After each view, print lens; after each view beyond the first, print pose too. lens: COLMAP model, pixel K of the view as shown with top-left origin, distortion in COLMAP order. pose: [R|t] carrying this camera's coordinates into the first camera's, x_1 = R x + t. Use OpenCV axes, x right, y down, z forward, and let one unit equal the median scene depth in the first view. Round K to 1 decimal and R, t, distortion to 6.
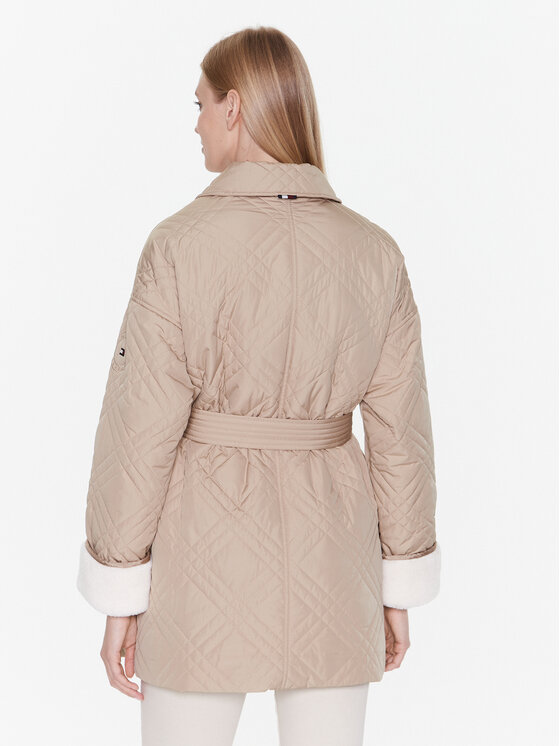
lens RADIAL K [[1679.7, 0, 280.0], [0, 1679.7, 373.2], [0, 0, 1]] dist [0.311949, 0.000000]
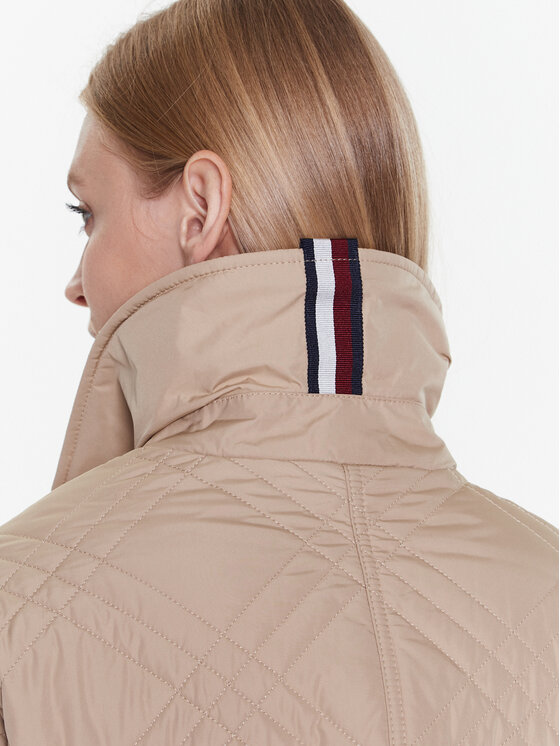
lens RADIAL K [[1951.9, 0, 280.3], [0, 1951.9, 372.7], [0, 0, 1]] dist [0.990179, 0.000000]
pose [[0.993214, -0.024694, 0.113653, -0.054007], [0.040185, 0.989879, -0.136103, -0.073669], [-0.109142, 0.139746, 0.984154, 0.619217]]
